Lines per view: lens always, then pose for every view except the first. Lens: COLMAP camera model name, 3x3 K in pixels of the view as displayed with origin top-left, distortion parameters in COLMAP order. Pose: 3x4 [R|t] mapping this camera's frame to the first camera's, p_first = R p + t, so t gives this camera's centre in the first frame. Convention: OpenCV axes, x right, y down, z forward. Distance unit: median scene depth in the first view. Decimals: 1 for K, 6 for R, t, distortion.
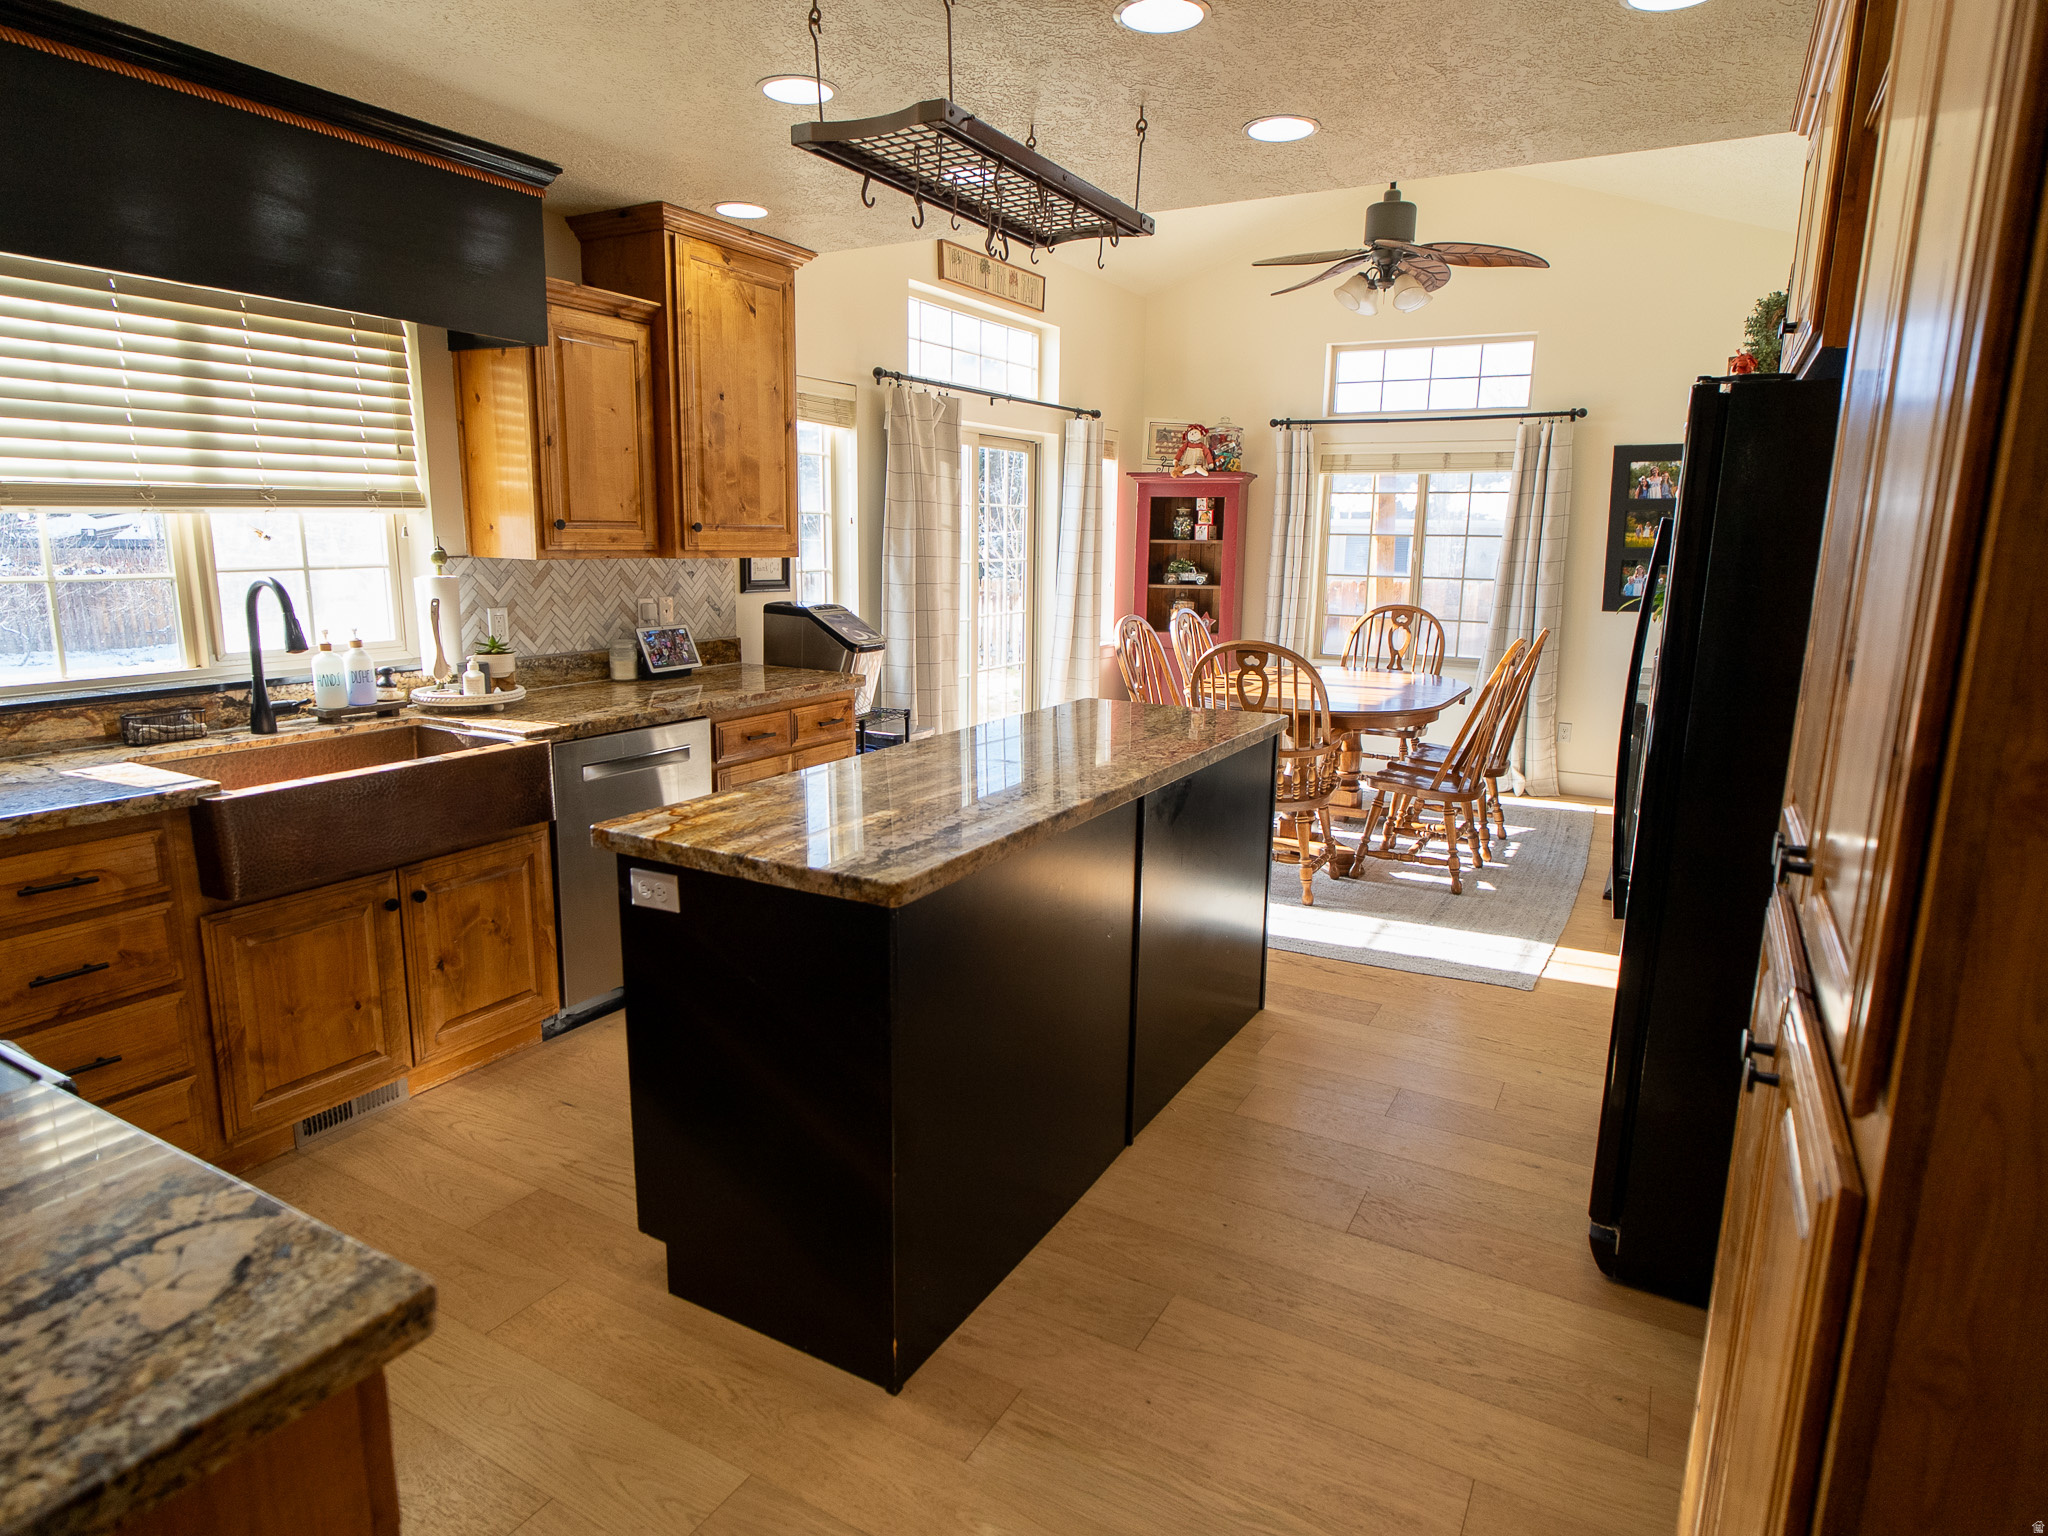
lens RADIAL K [[1182.3, 0, 1033.0], [0, 1182.3, 762.4], [0, 0, 1]] dist [-0.007805, -0.001315]
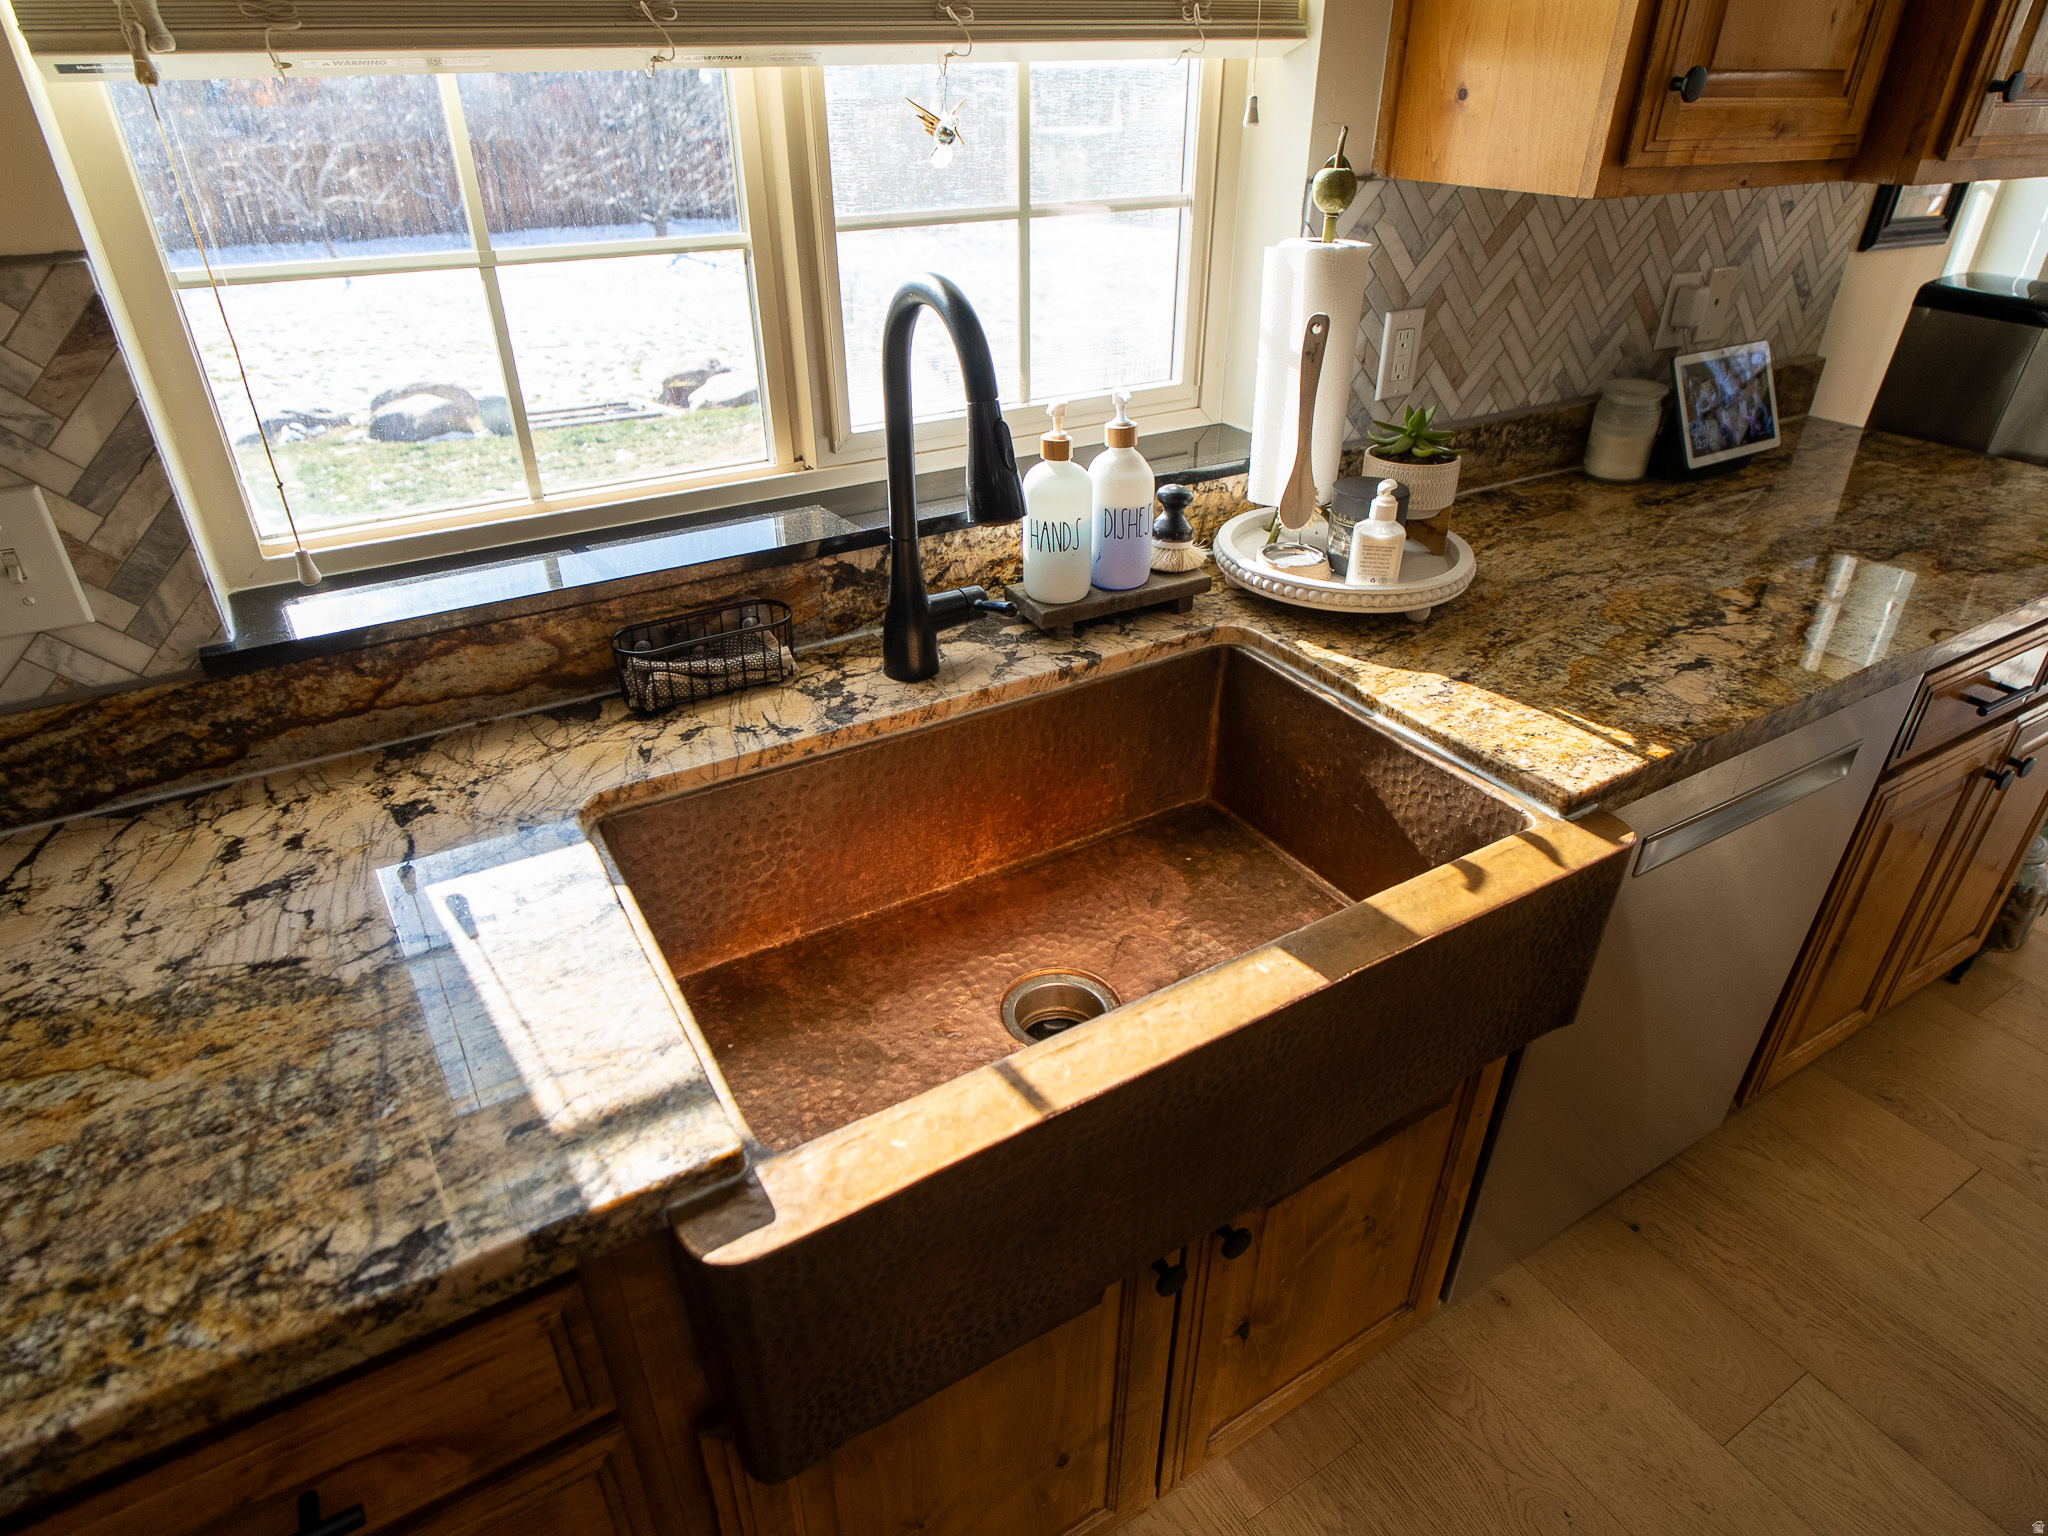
lens RADIAL K [[1182.3, 0, 1017.0], [0, 1182.3, 775.8], [0, 0, 1]] dist [-0.007805, -0.001315]
pose [[0.862897, 0.238706, -0.445453, -0.382212], [-0.078778, 0.934179, 0.347999, -0.122653], [0.499202, -0.265195, 0.824905, 0.596778]]
